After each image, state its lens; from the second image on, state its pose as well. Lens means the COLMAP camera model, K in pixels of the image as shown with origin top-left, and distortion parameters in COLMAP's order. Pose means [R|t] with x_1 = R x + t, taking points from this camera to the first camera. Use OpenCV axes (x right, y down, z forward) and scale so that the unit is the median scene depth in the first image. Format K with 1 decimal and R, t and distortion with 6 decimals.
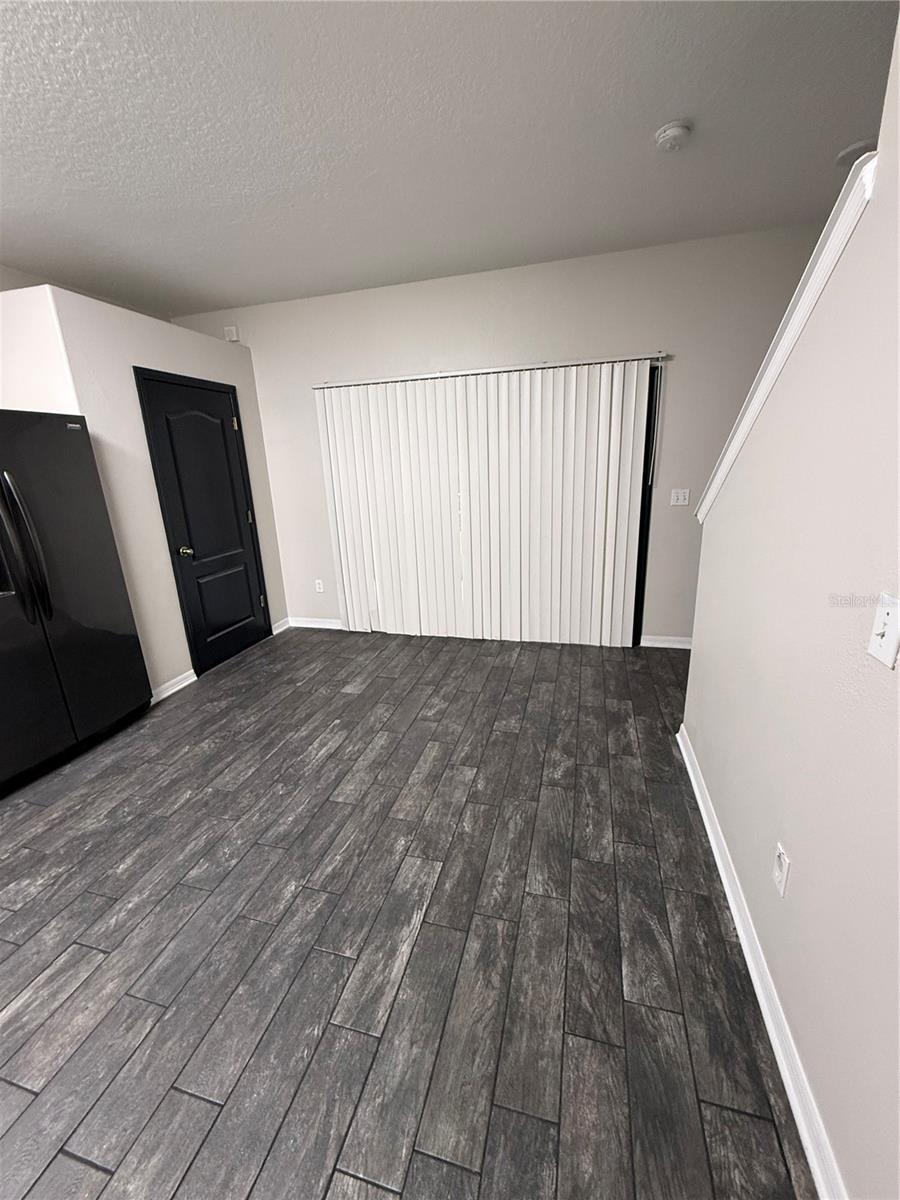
lens RADIAL K [[488.2, 0, 450.0], [0, 488.2, 599.3], [0, 0, 1]] dist [0.000325, 0.000199]
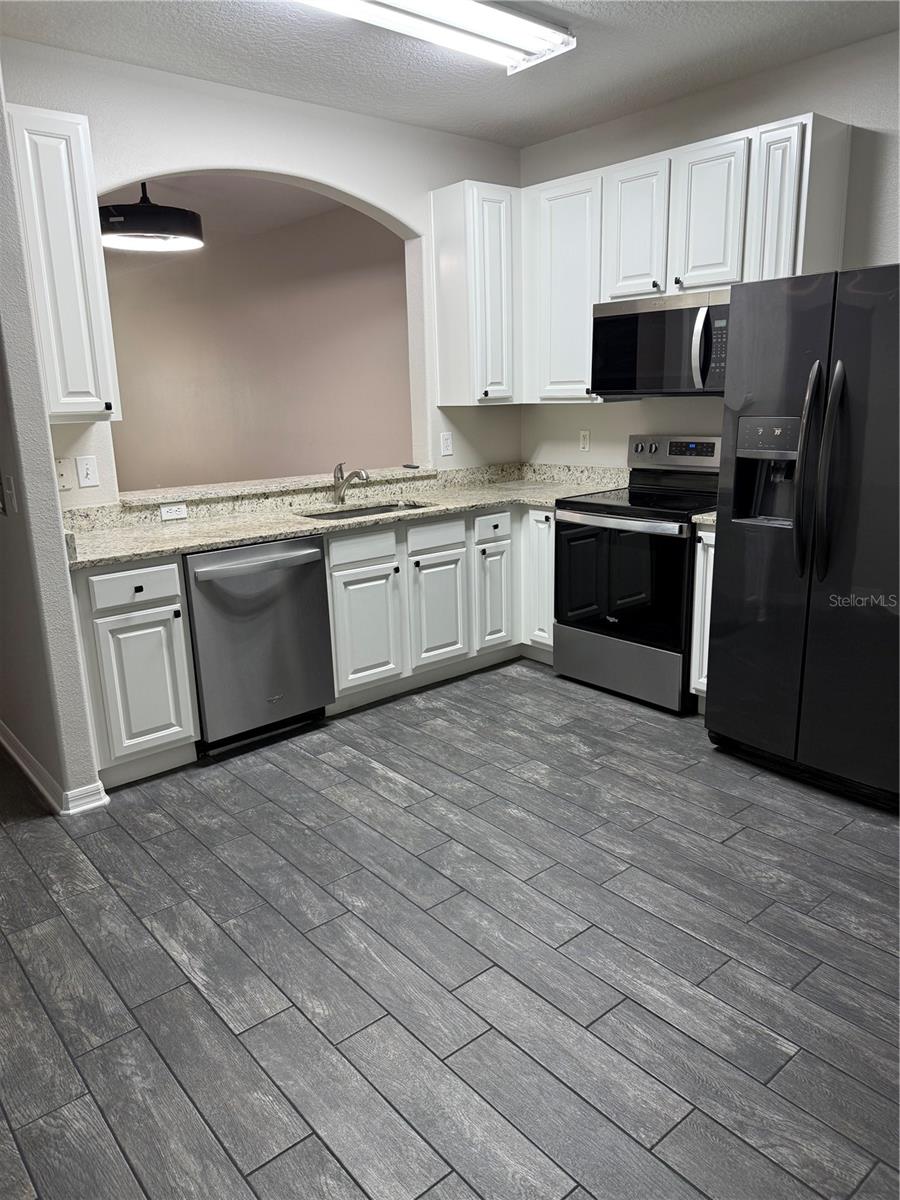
lens RADIAL K [[846.8, 0, 452.2], [0, 846.8, 598.8], [0, 0, 1]] dist [0.044703, -0.057483]
pose [[-0.563768, 0.254834, -0.785637, 0.458695], [-0.180426, 0.890239, 0.418236, -0.382505], [0.805985, 0.377538, -0.455909, 1.283833]]
